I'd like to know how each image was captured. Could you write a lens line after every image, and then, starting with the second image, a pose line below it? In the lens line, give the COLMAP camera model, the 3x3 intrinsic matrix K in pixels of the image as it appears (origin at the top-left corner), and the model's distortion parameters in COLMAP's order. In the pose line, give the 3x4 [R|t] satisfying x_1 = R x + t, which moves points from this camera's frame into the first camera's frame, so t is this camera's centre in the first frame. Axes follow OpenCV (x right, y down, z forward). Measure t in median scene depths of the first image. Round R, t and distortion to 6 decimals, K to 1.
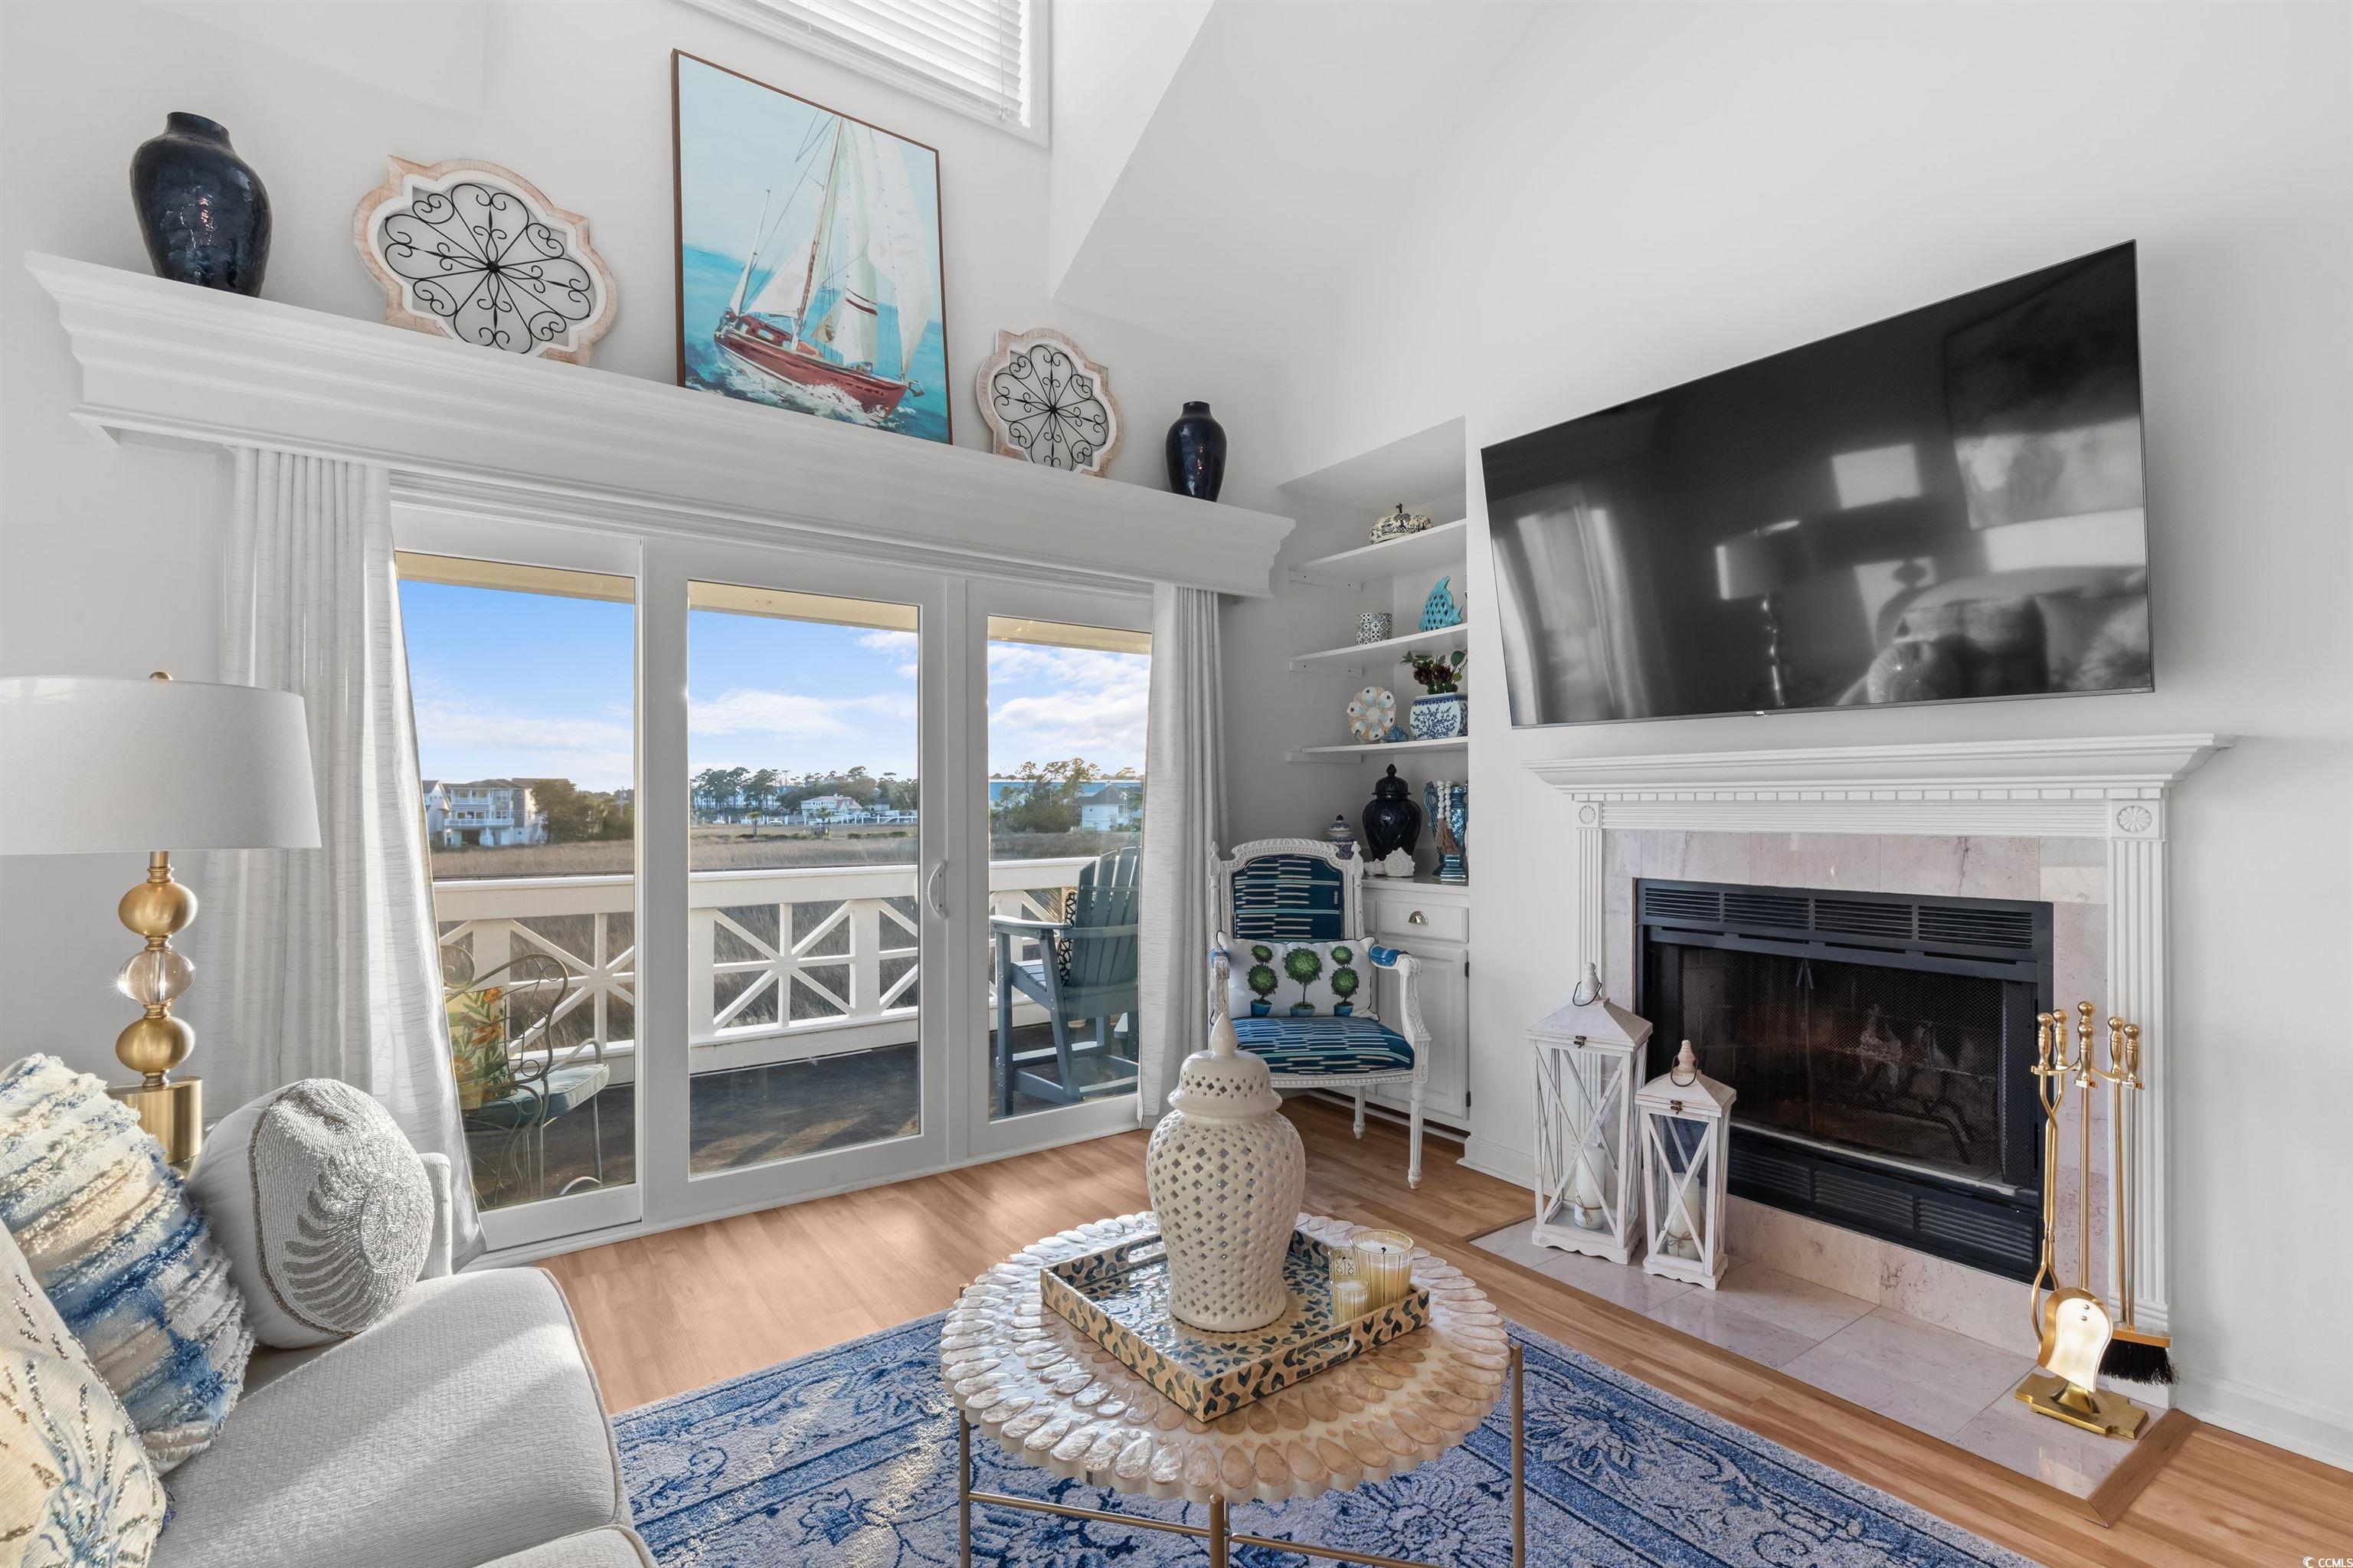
lens RADIAL K [[1060.6, 0, 1196.2], [0, 1060.6, 801.9], [0, 0, 1]] dist [0.003150, -0.000158]
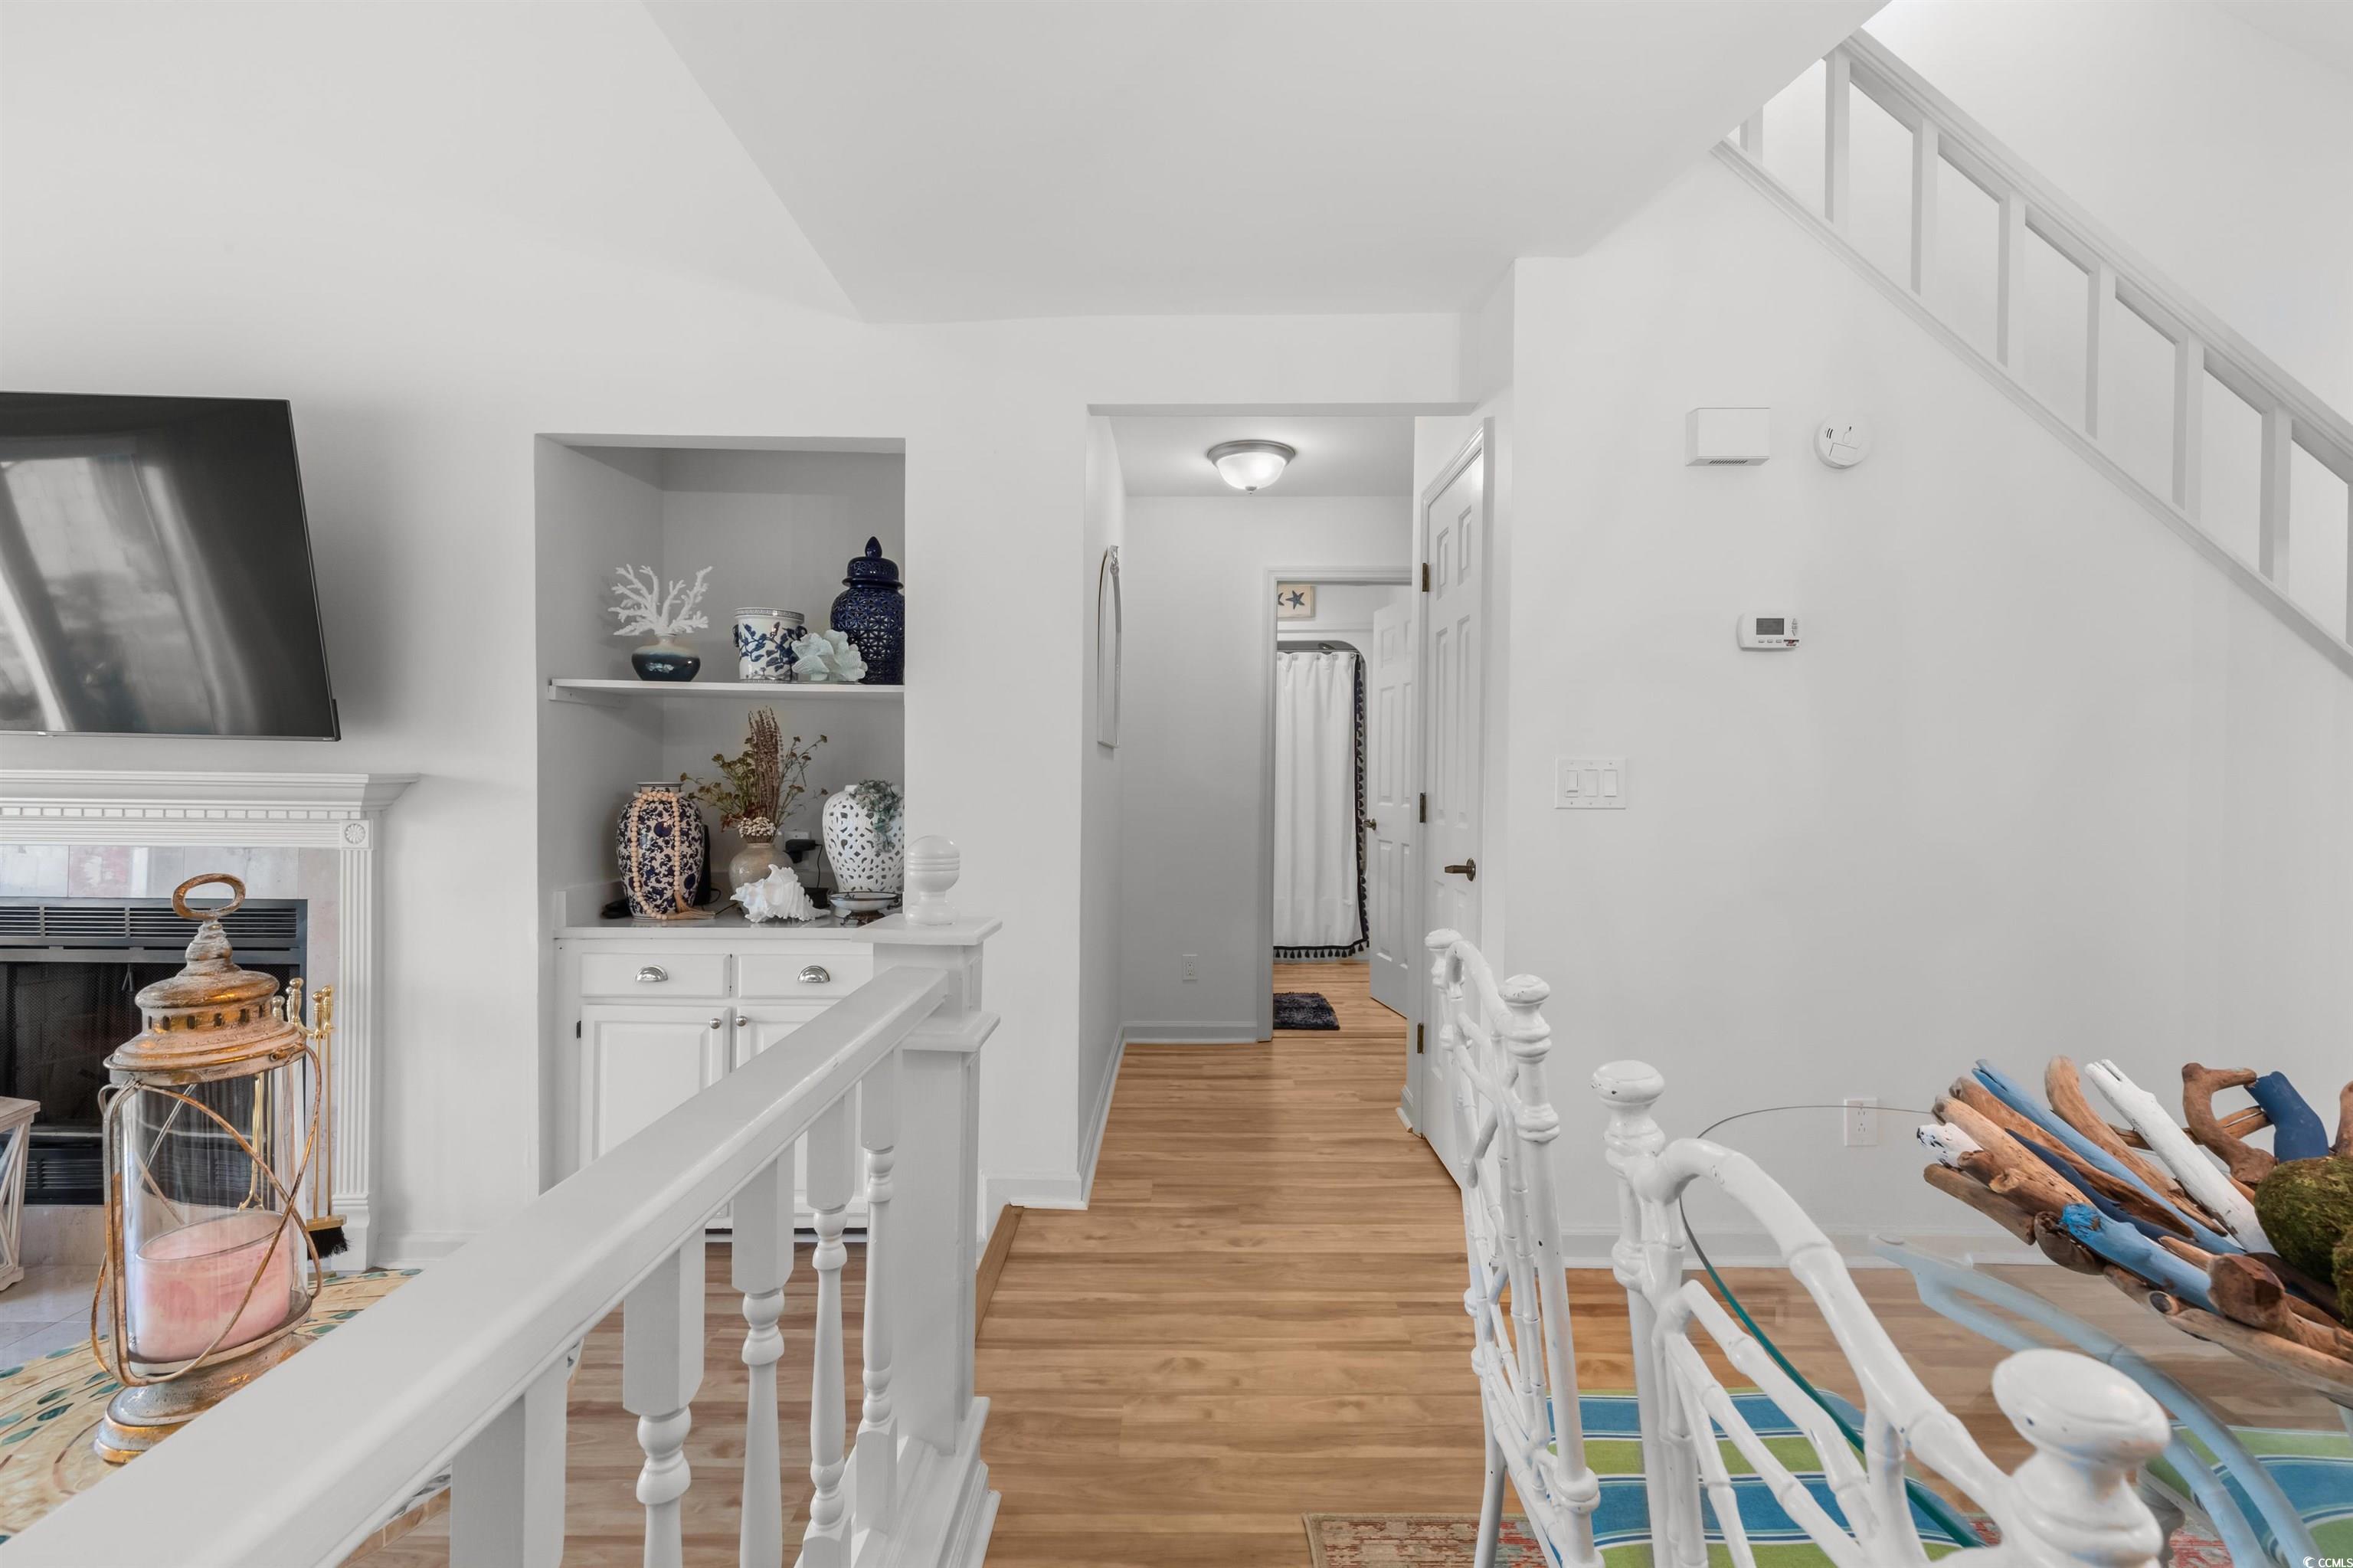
lens RADIAL K [[1084.6, 0, 1183.8], [0, 1084.6, 779.9], [0, 0, 1]] dist [0.004112, 0.000378]
pose [[0.583460, 0.003770, 0.812133, 0.264677], [-0.015481, 0.999859, 0.006481, -0.052291], [-0.811994, -0.016354, 0.583436, -0.432843]]
